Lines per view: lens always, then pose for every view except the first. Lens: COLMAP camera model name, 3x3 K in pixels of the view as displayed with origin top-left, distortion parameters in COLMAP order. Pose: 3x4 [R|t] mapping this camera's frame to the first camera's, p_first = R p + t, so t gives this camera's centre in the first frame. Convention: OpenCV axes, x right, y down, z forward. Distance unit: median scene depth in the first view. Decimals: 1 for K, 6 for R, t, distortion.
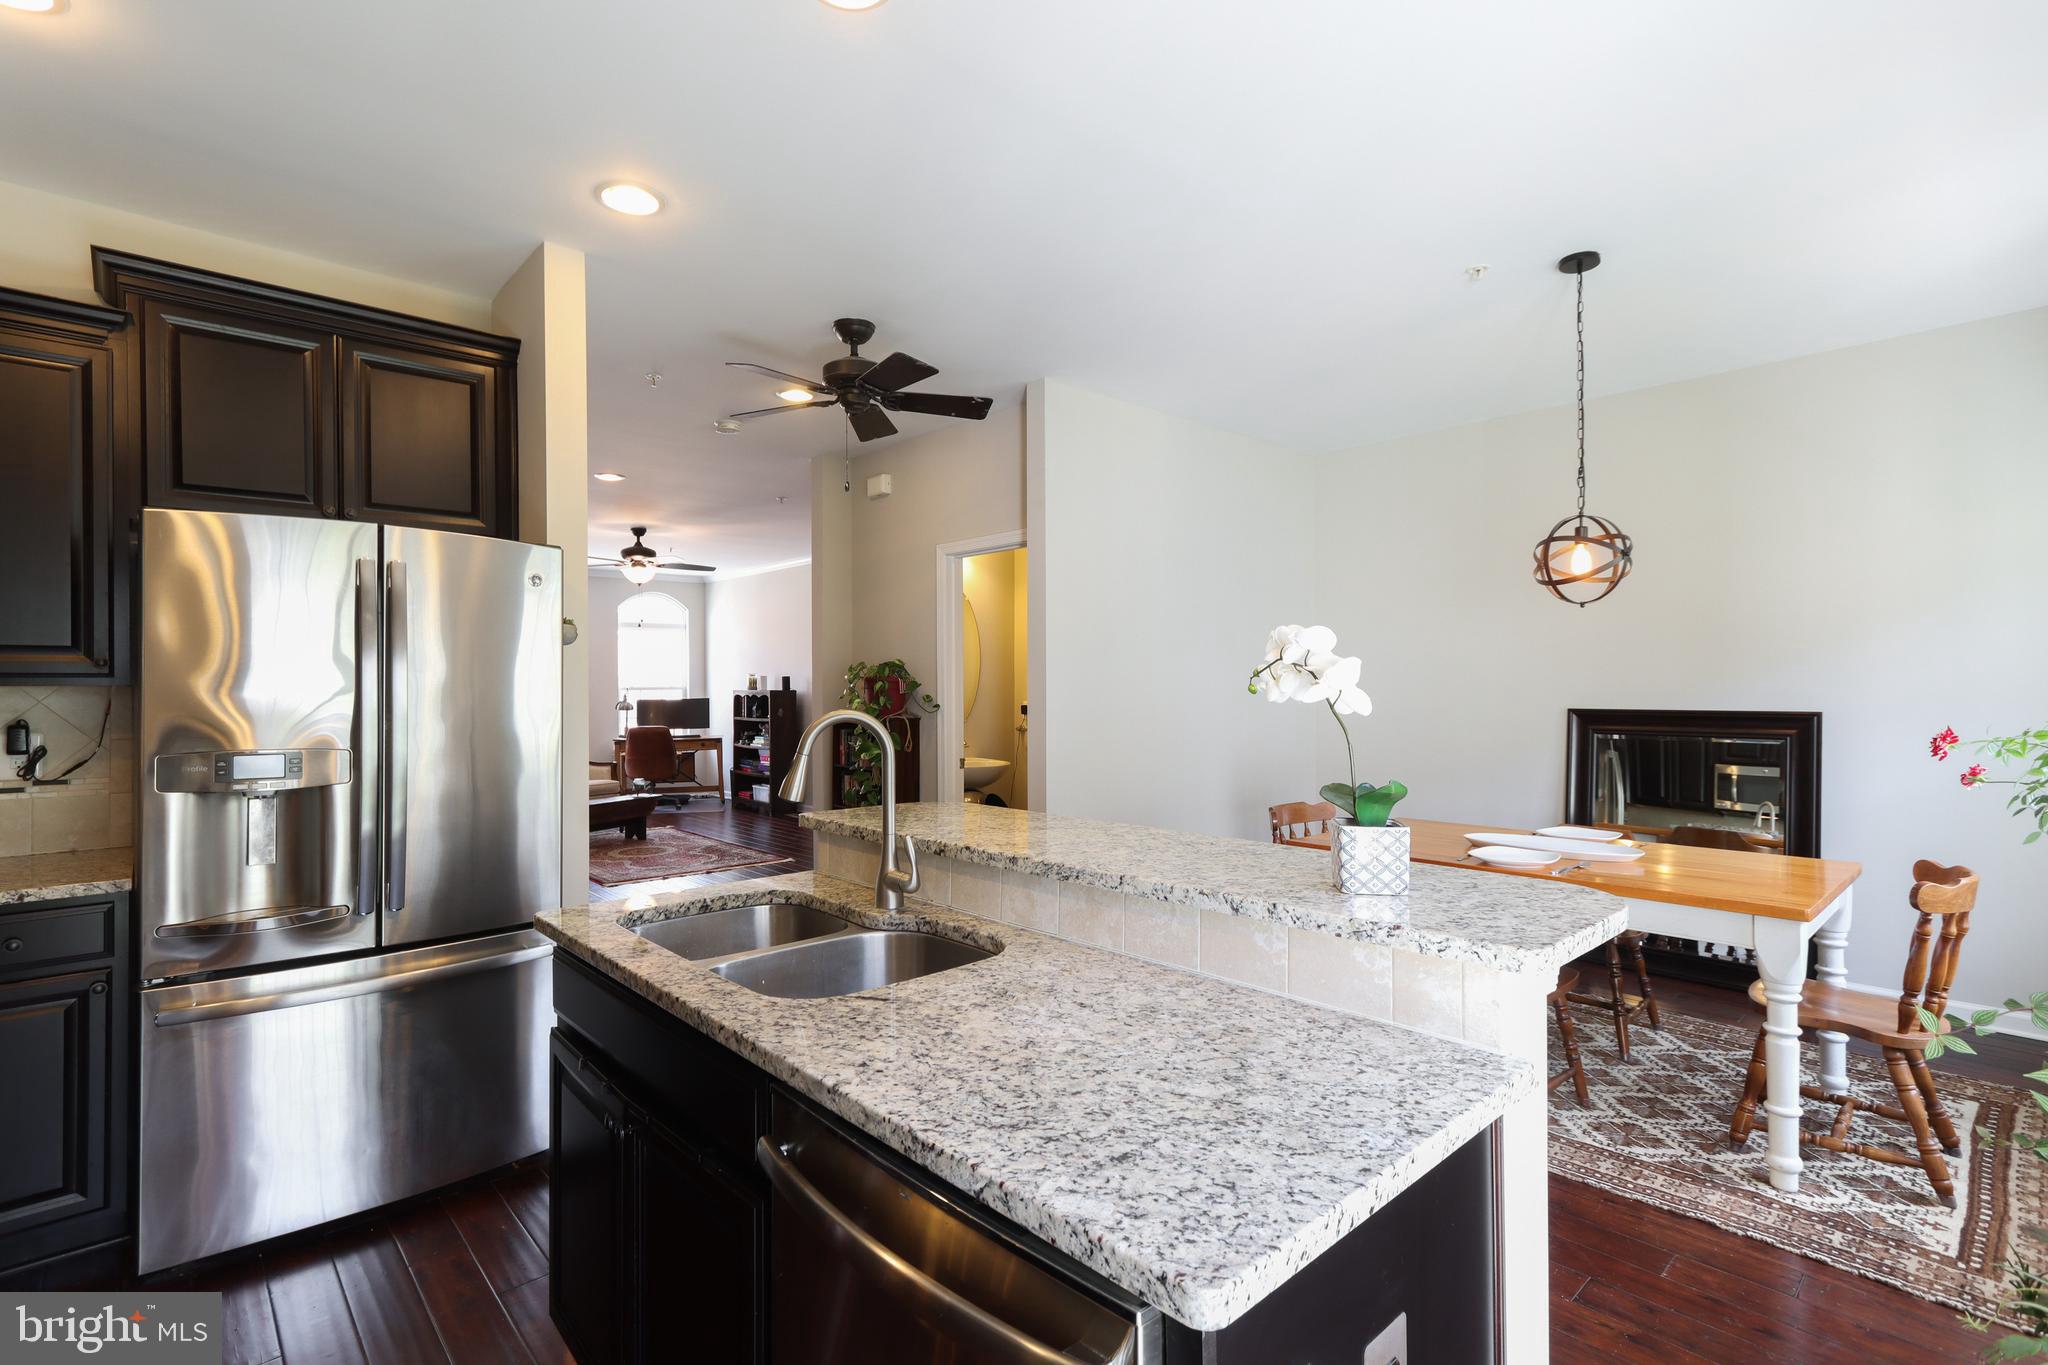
lens RADIAL K [[967.2, 0, 1009.4], [0, 967.2, 691.1], [0, 0, 1]] dist [0.008569, 0.000317]
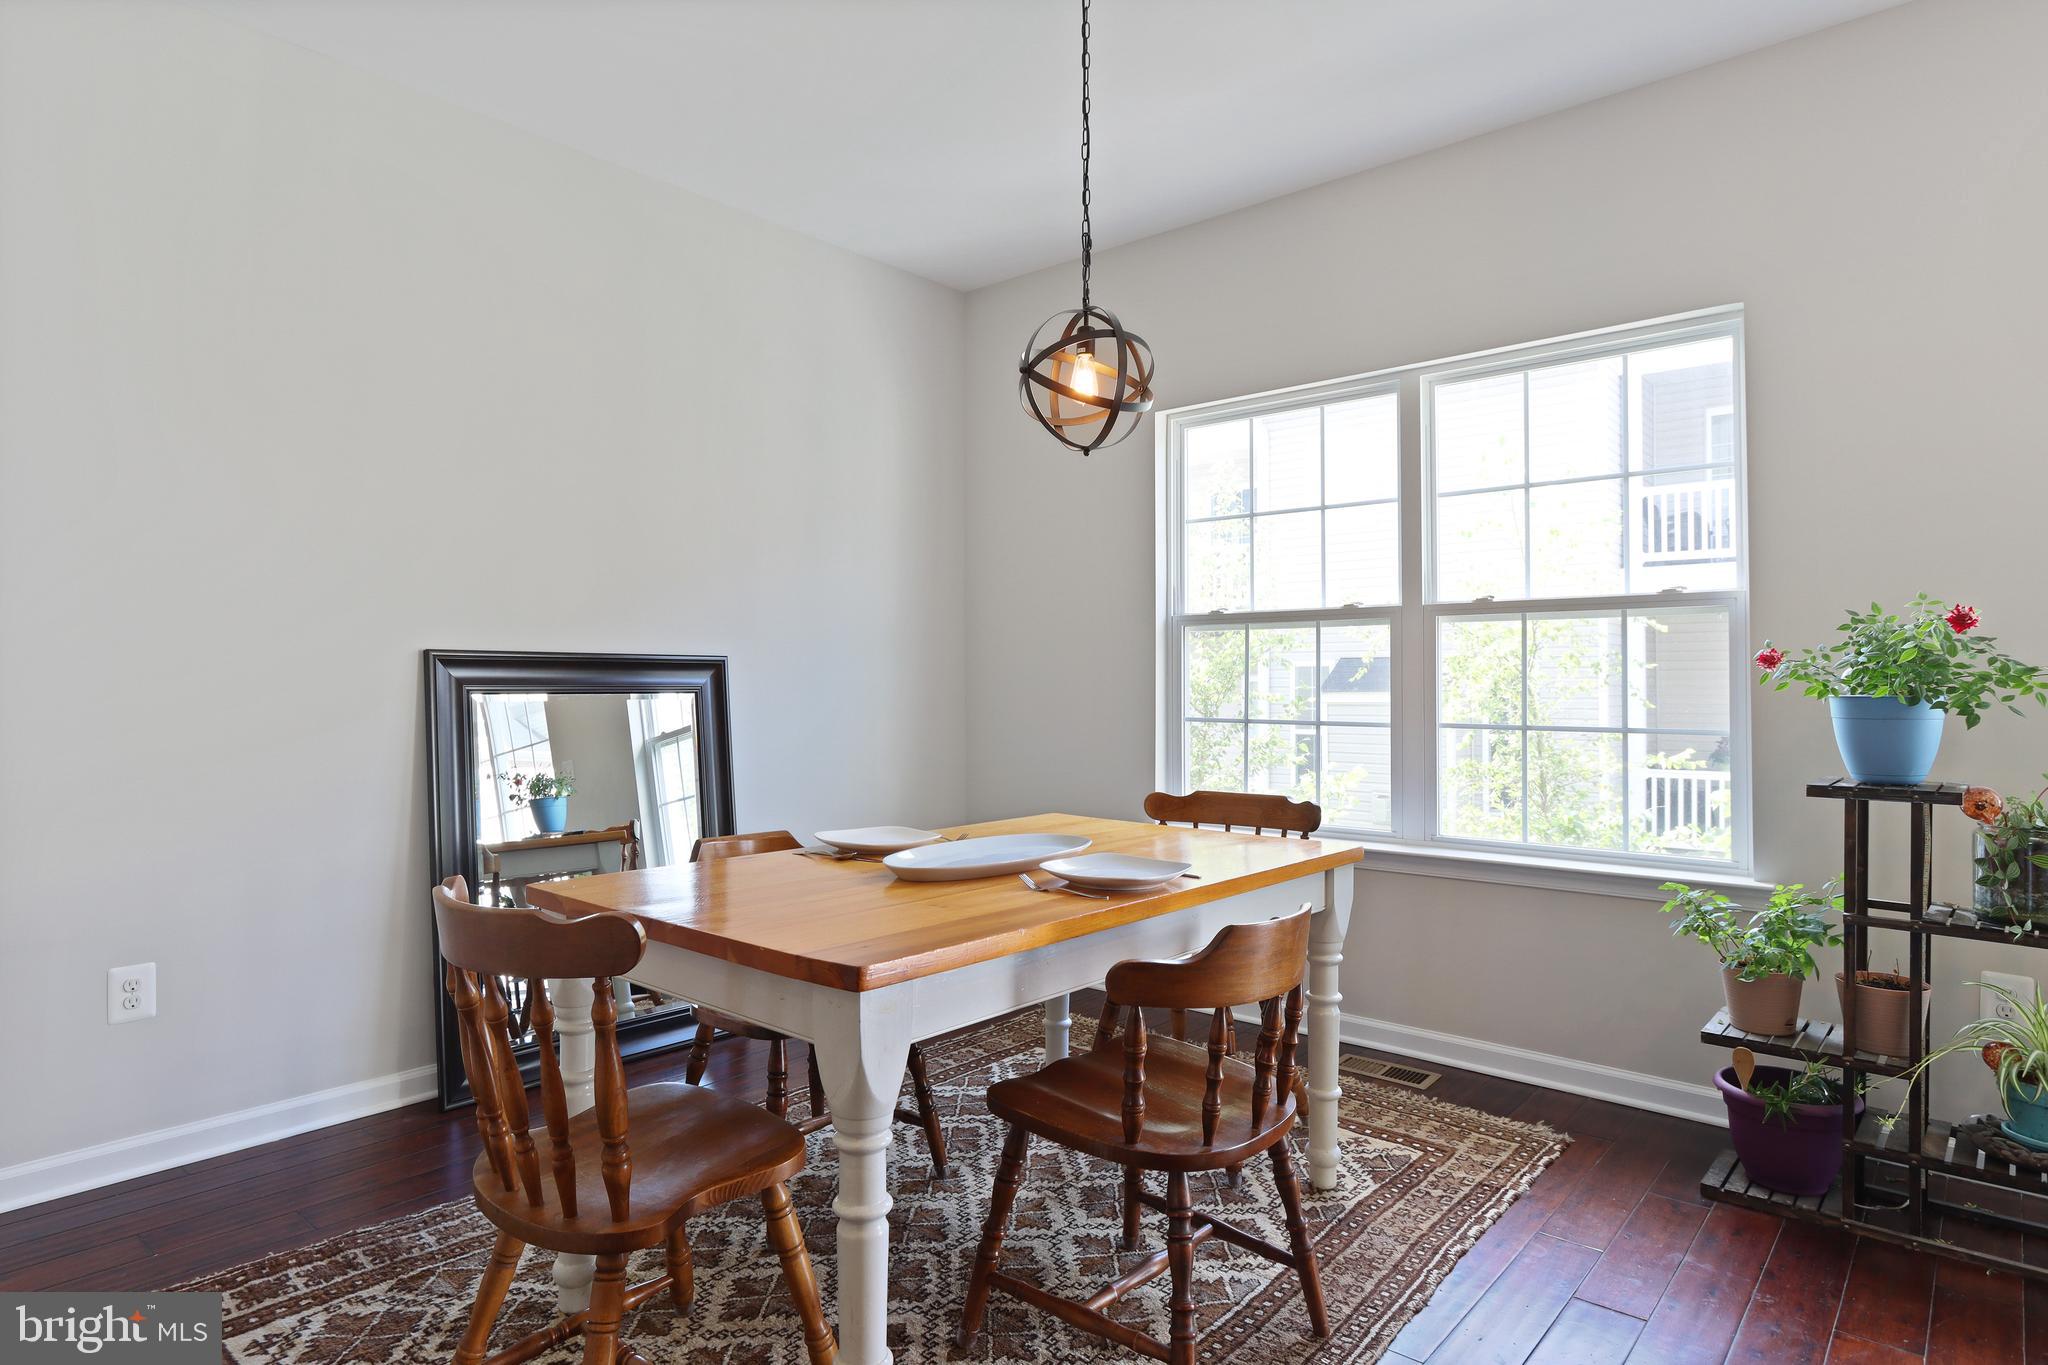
lens RADIAL K [[1127.8, 0, 1002.4], [0, 1127.8, 681.0], [0, 0, 1]] dist [0.003584, -0.001917]
pose [[-0.104894, 0.005235, 0.994470, -0.299794], [0.006021, 0.999971, -0.004628, 0.153222], [-0.994465, 0.005502, -0.104923, 2.771335]]
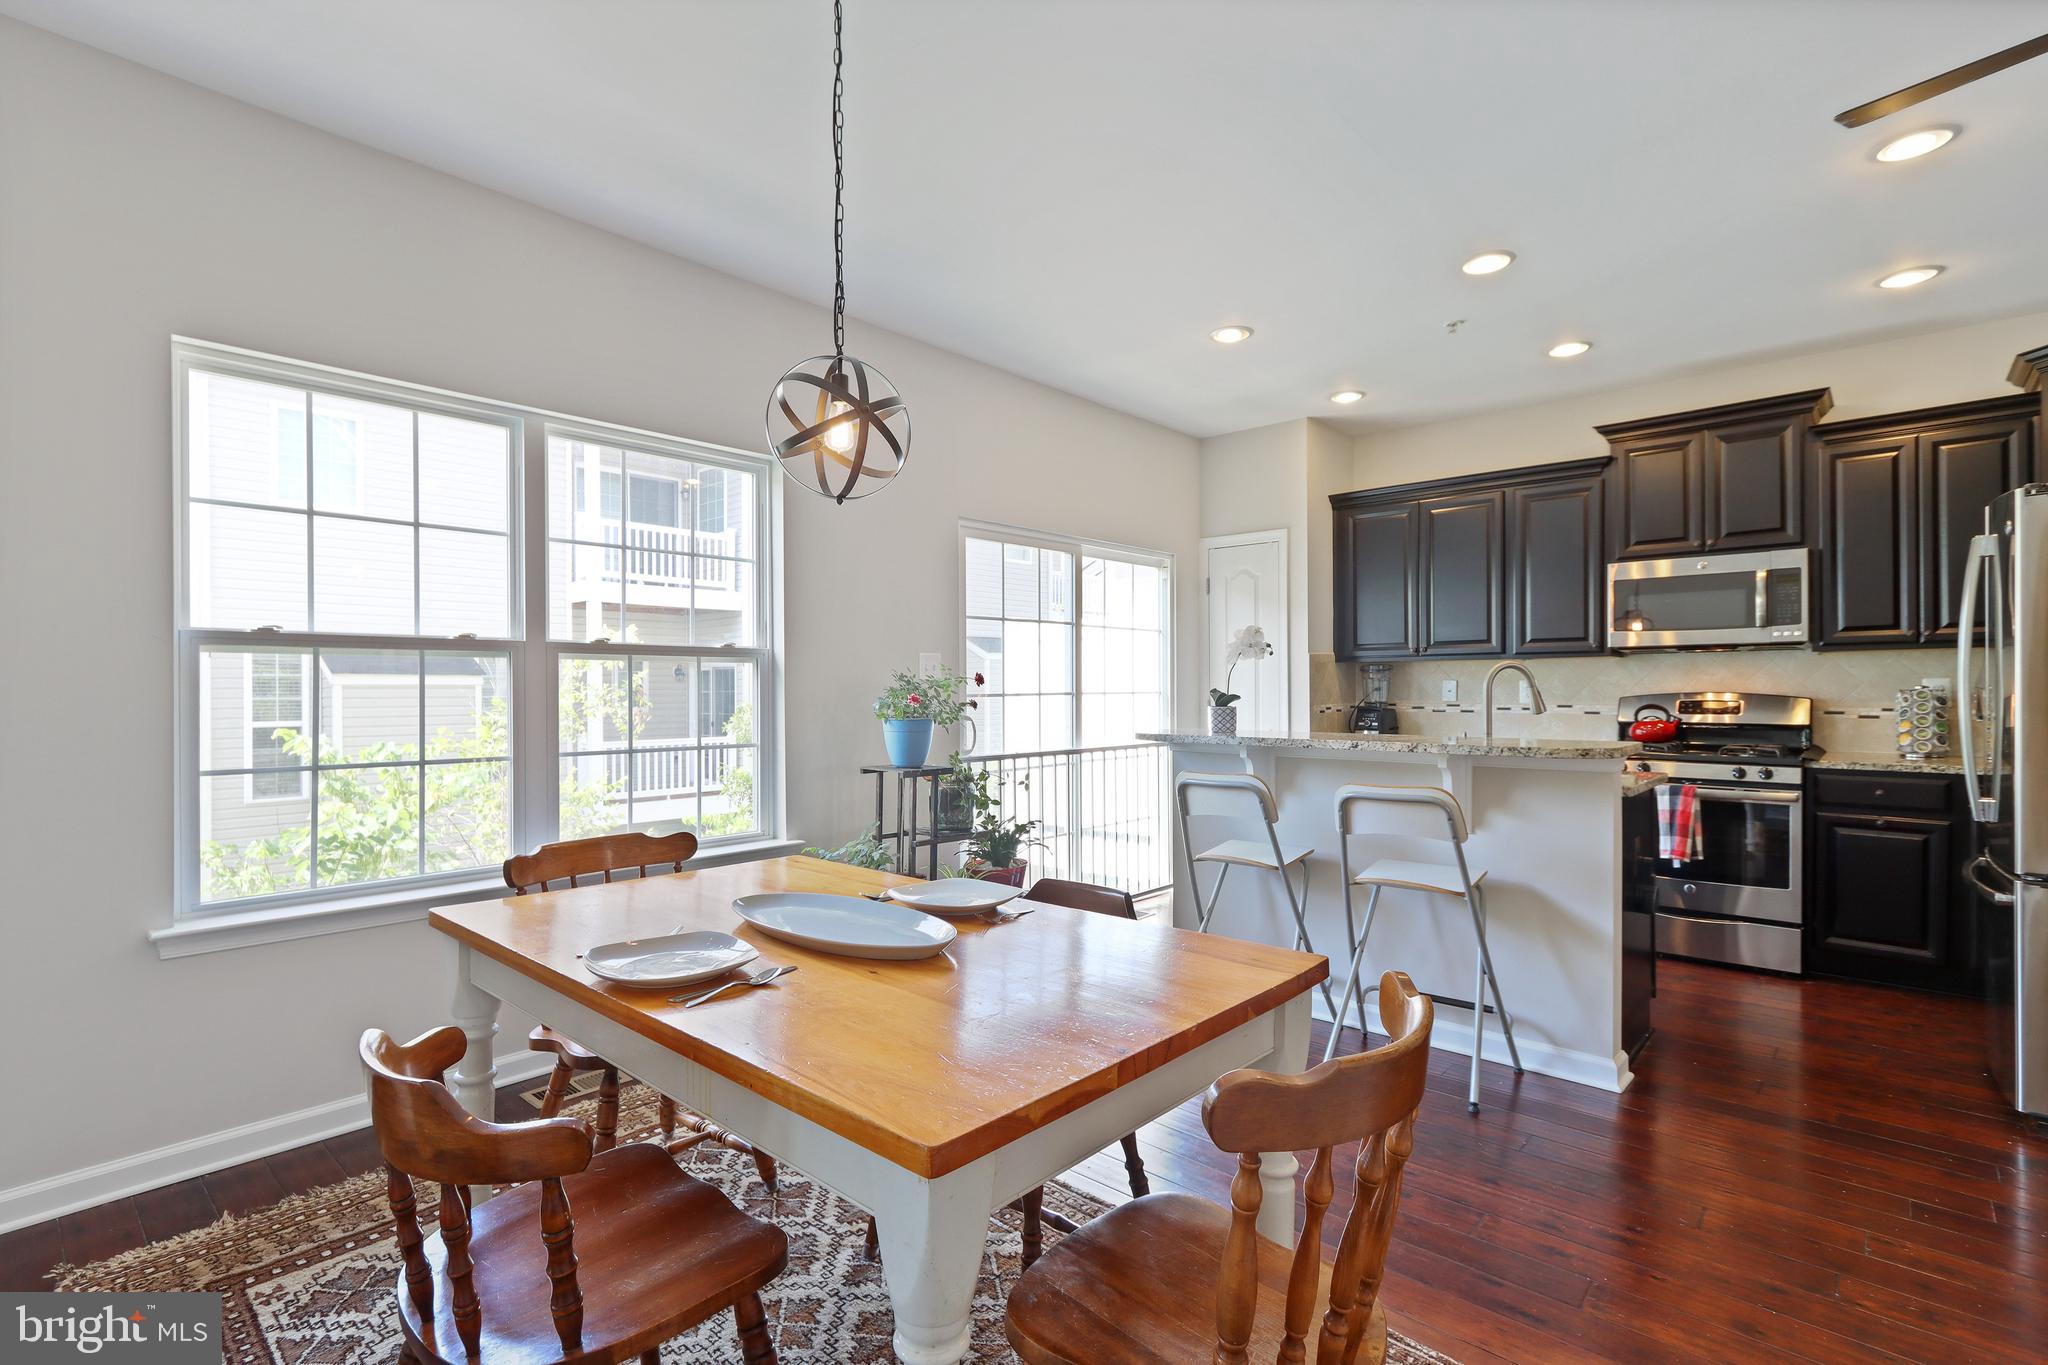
lens RADIAL K [[967.2, 0, 1020.3], [0, 967.2, 681.6], [0, 0, 1]] dist [0.008569, 0.000317]
pose [[-0.996007, 0.008757, -0.088840, 1.322444], [0.008701, 0.999962, 0.001017, 0.071082], [0.088845, 0.000240, -0.996045, 4.035483]]
